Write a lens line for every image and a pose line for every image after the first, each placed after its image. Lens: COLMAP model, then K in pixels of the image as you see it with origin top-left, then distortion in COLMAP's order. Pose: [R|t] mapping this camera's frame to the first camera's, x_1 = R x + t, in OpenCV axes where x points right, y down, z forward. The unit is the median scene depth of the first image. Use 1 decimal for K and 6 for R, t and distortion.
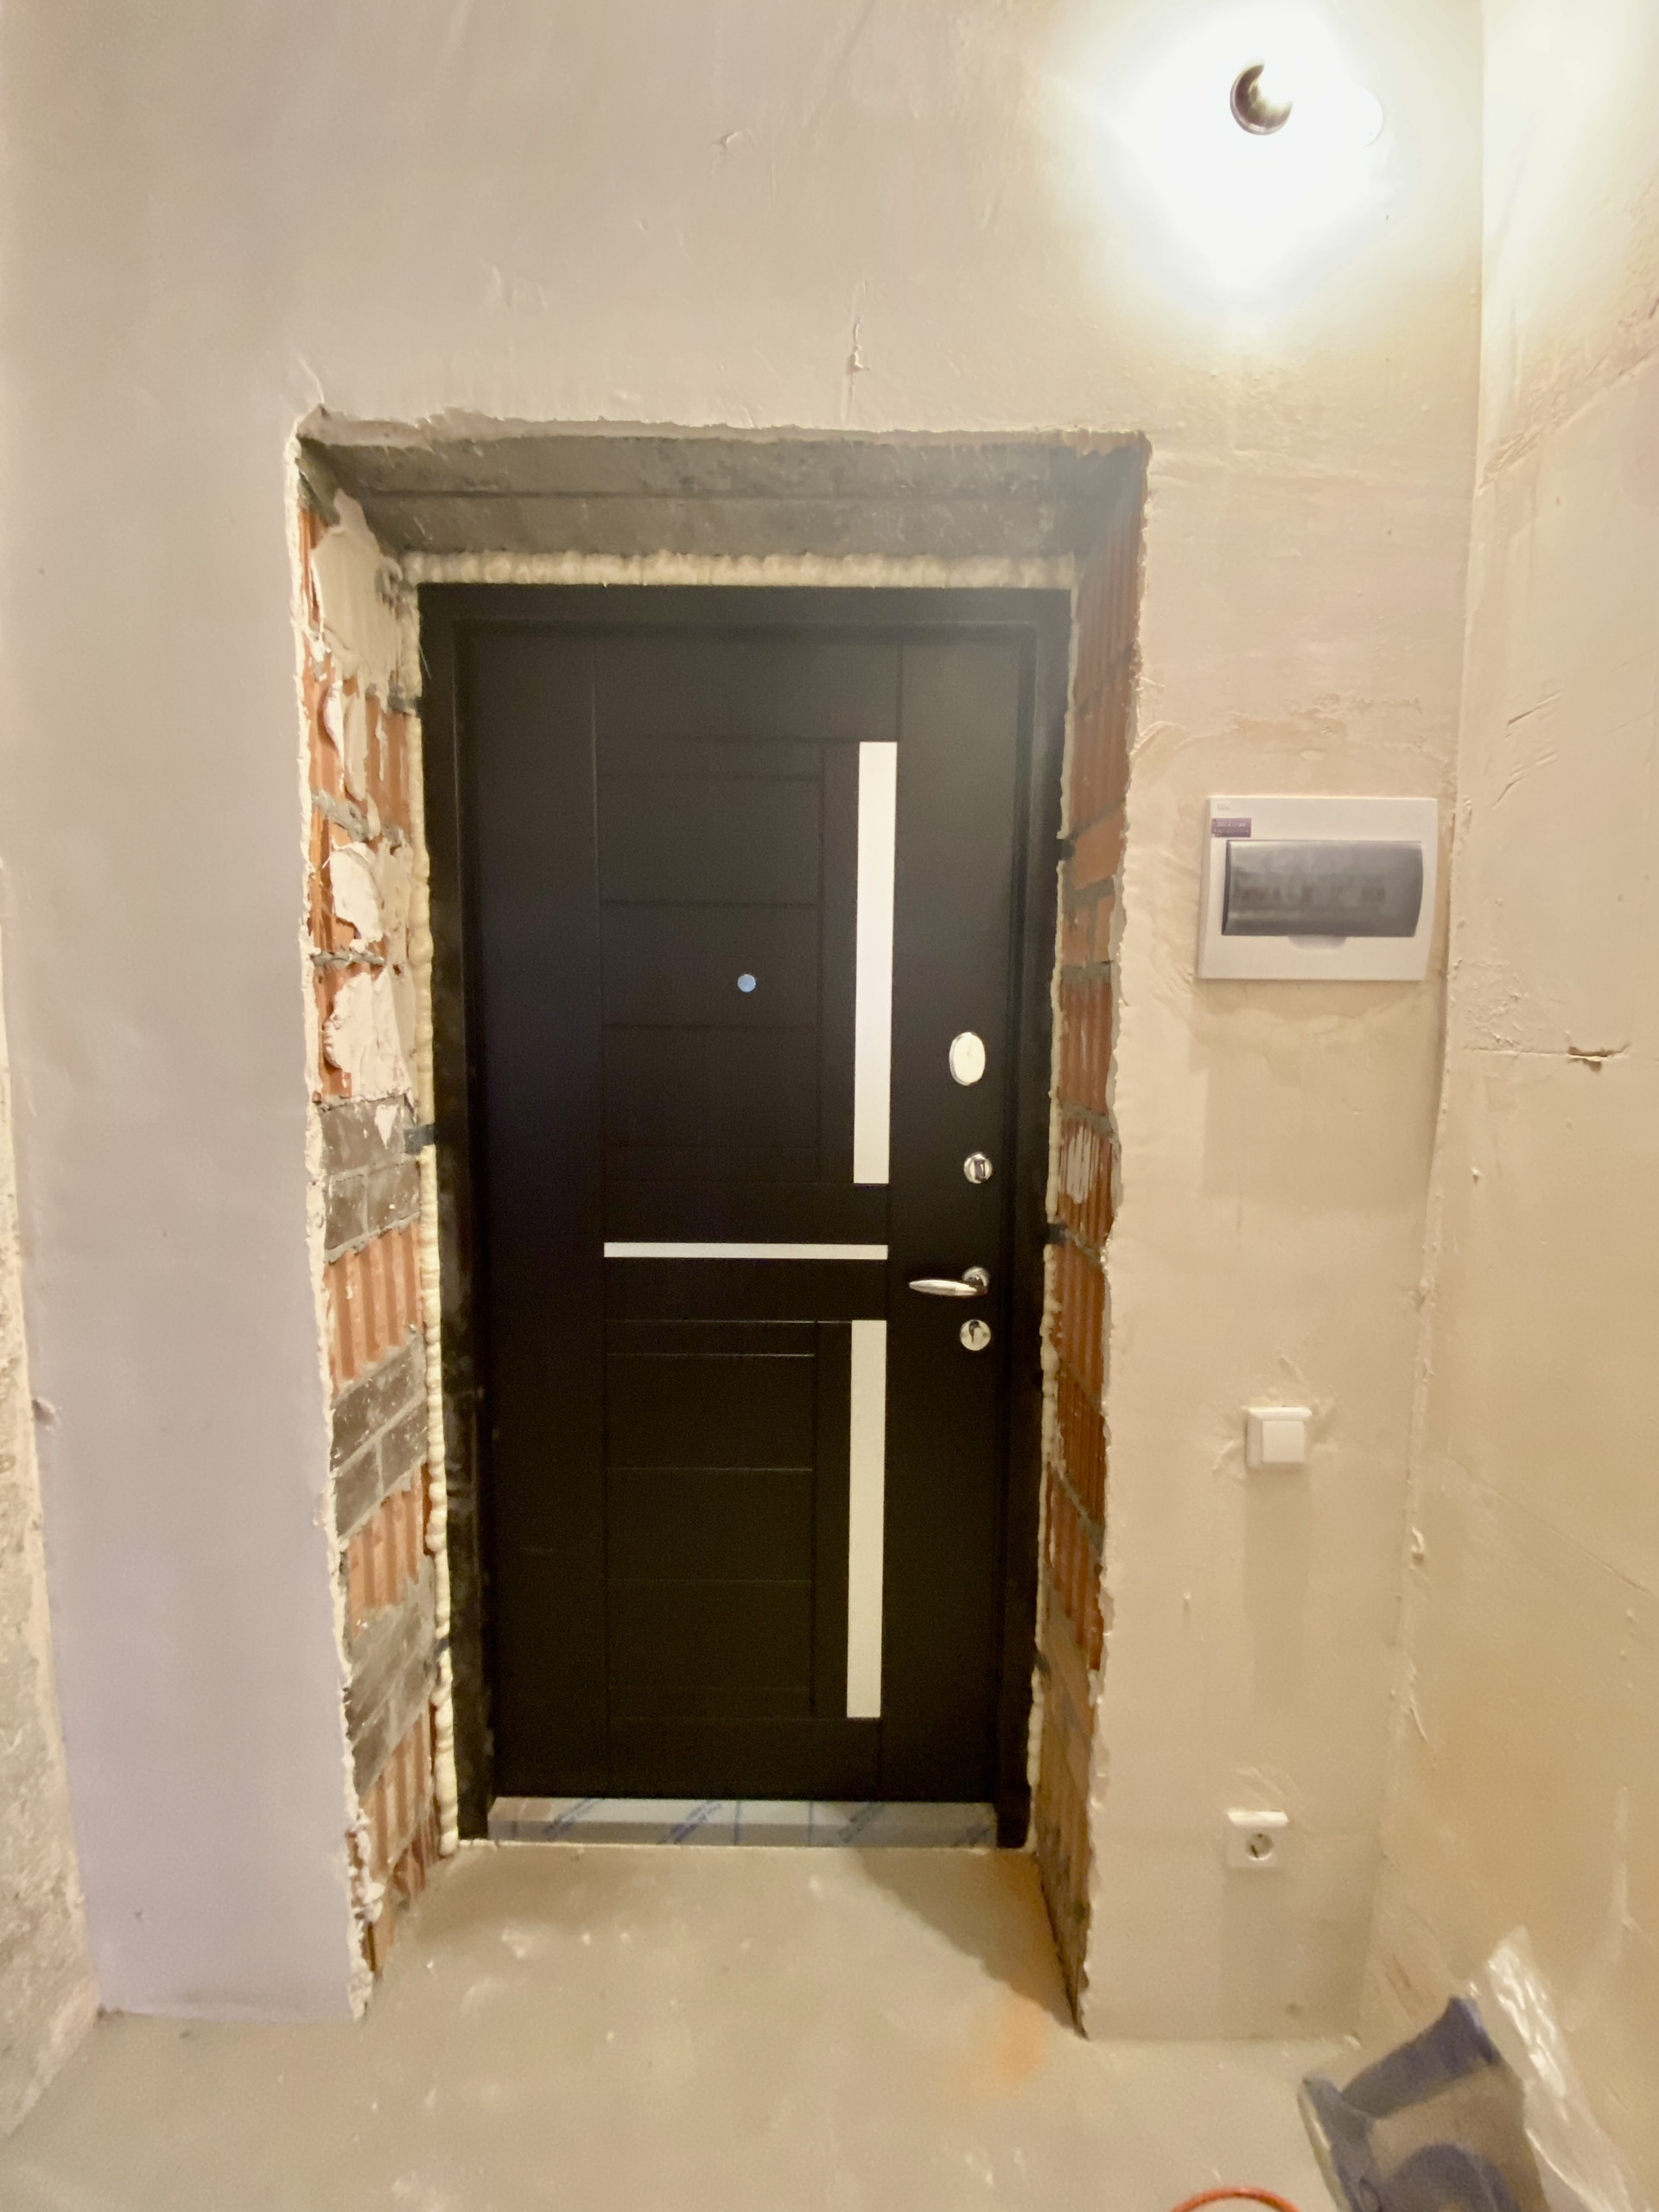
lens RADIAL K [[895.8, 0, 842.2], [0, 895.8, 1102.7], [0, 0, 1]] dist [0.015226, -0.017343]
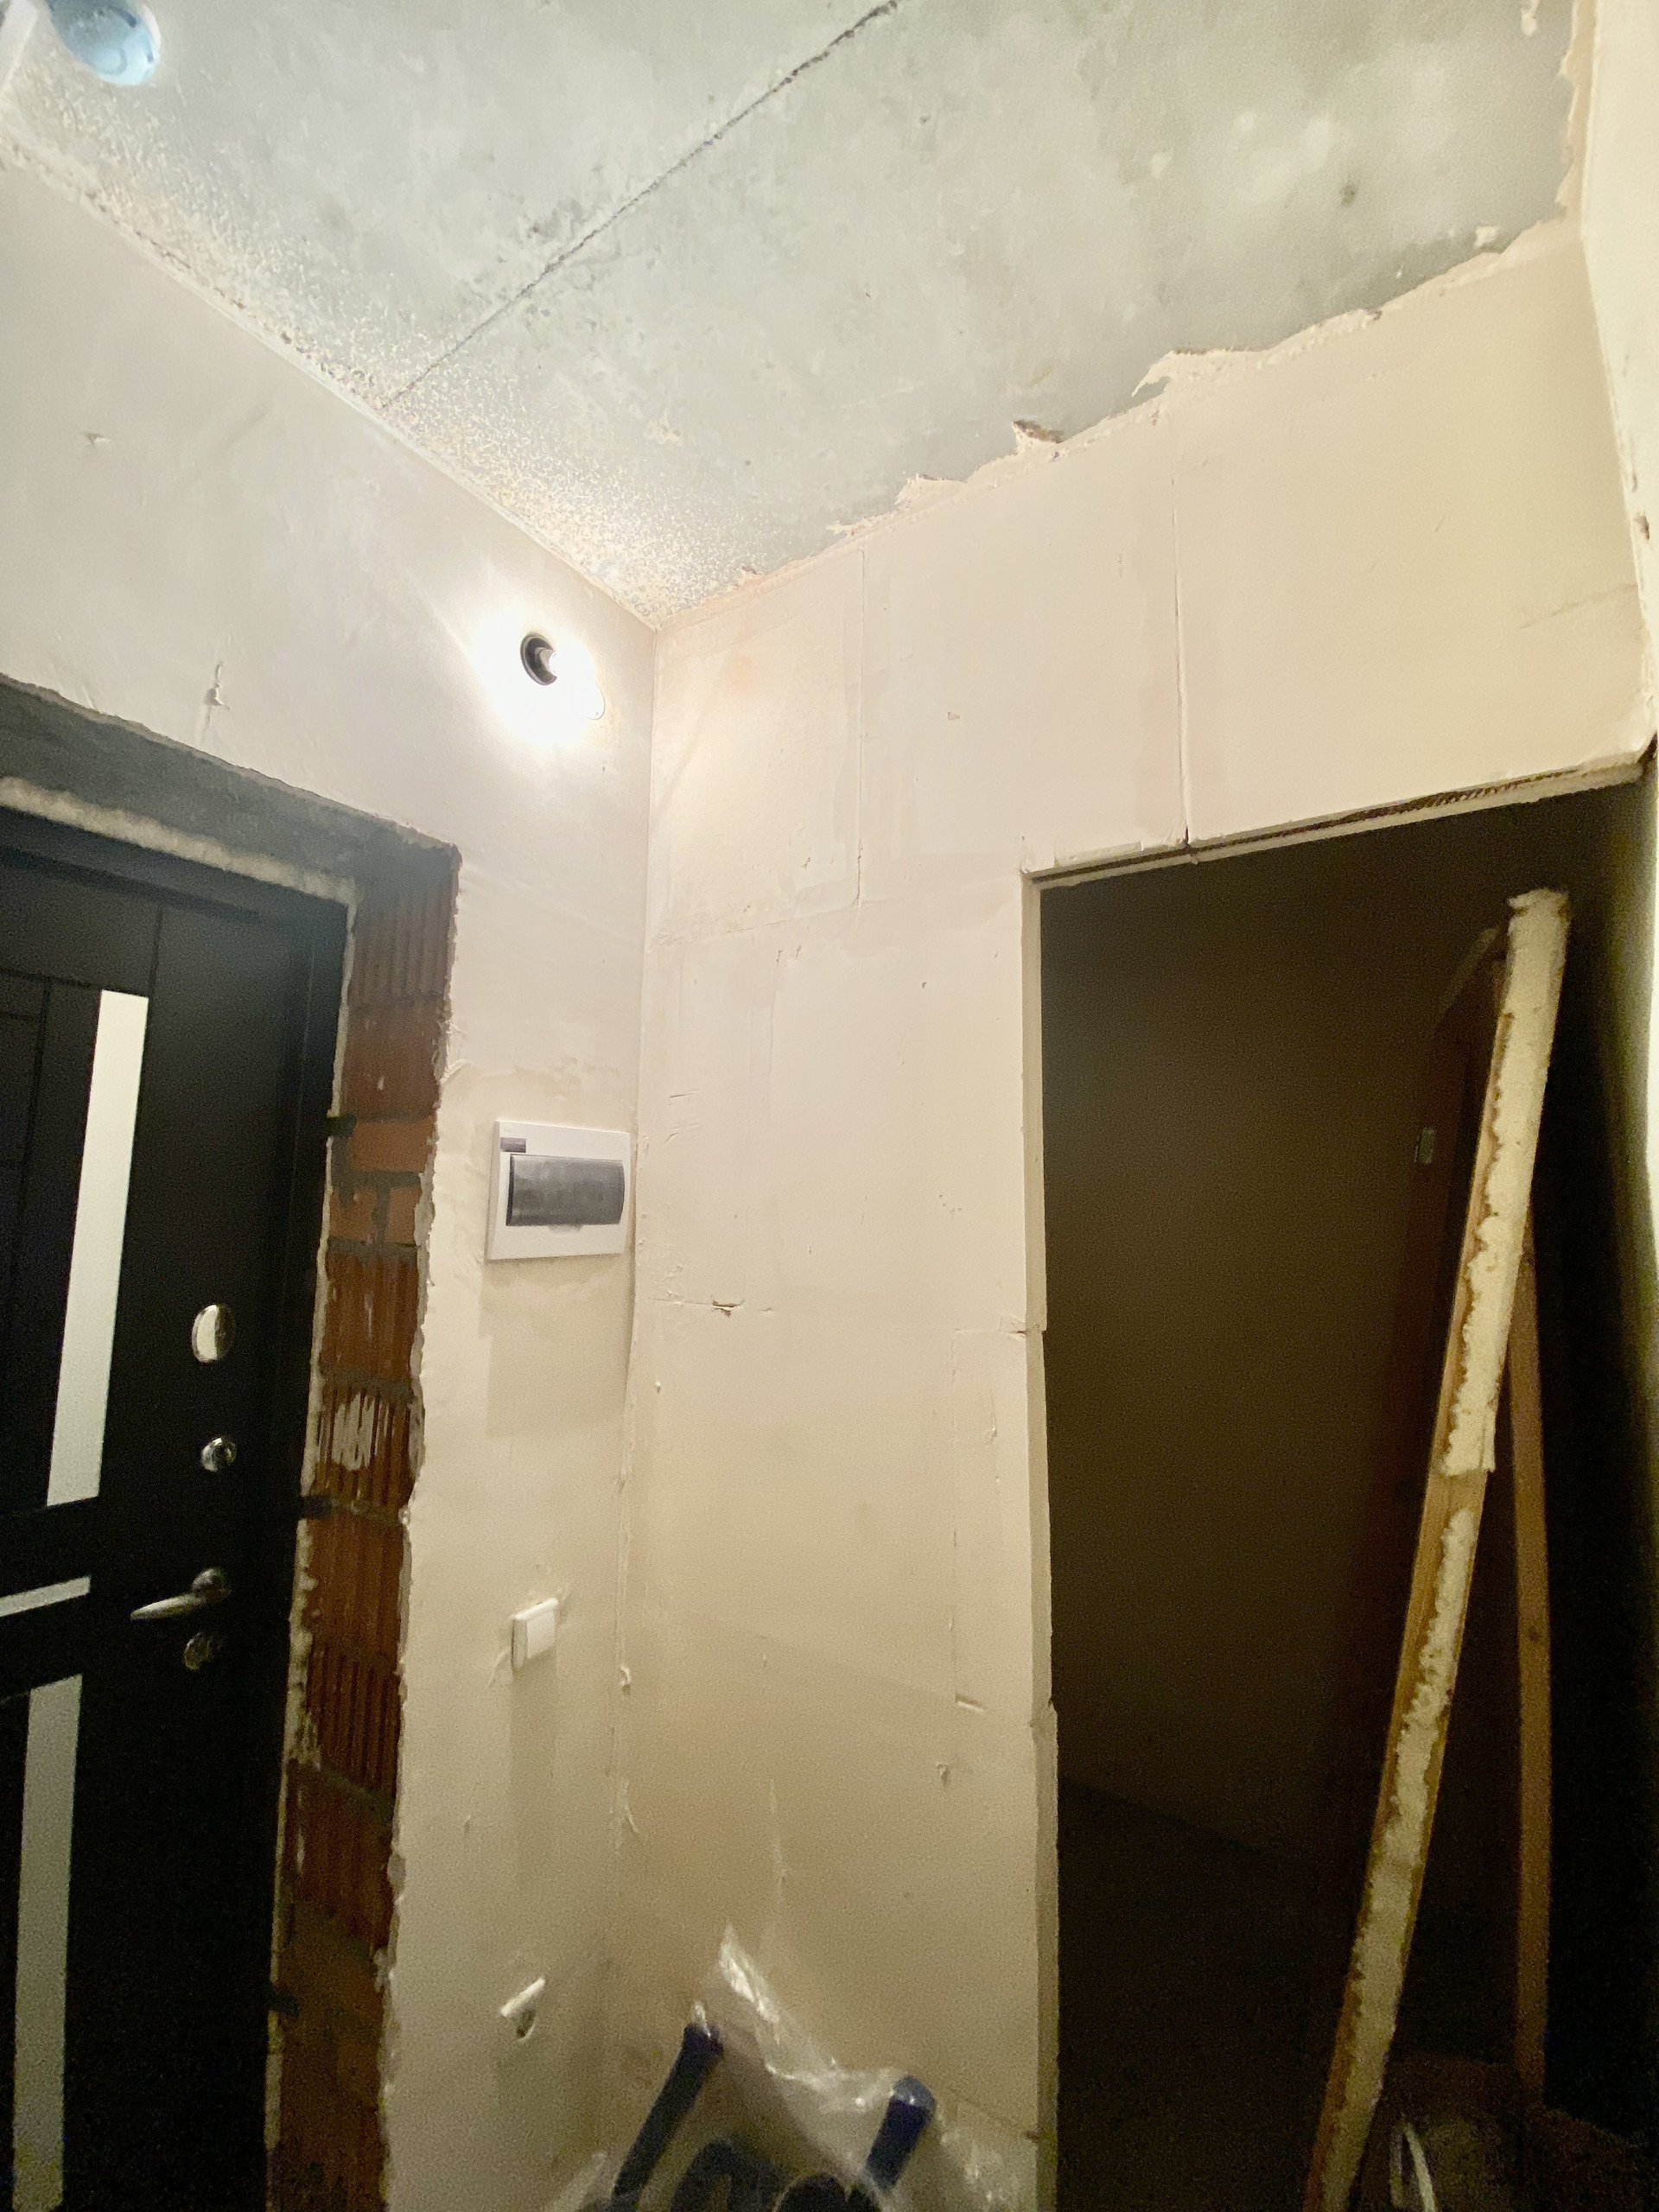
lens RADIAL K [[895.8, 0, 842.2], [0, 895.8, 1102.7], [0, 0, 1]] dist [0.015226, -0.017343]
pose [[0.548134, 0.095825, 0.830883, -0.385794], [0.070612, 0.984567, -0.160132, -0.116223], [-0.833404, 0.146444, 0.532908, -0.110380]]
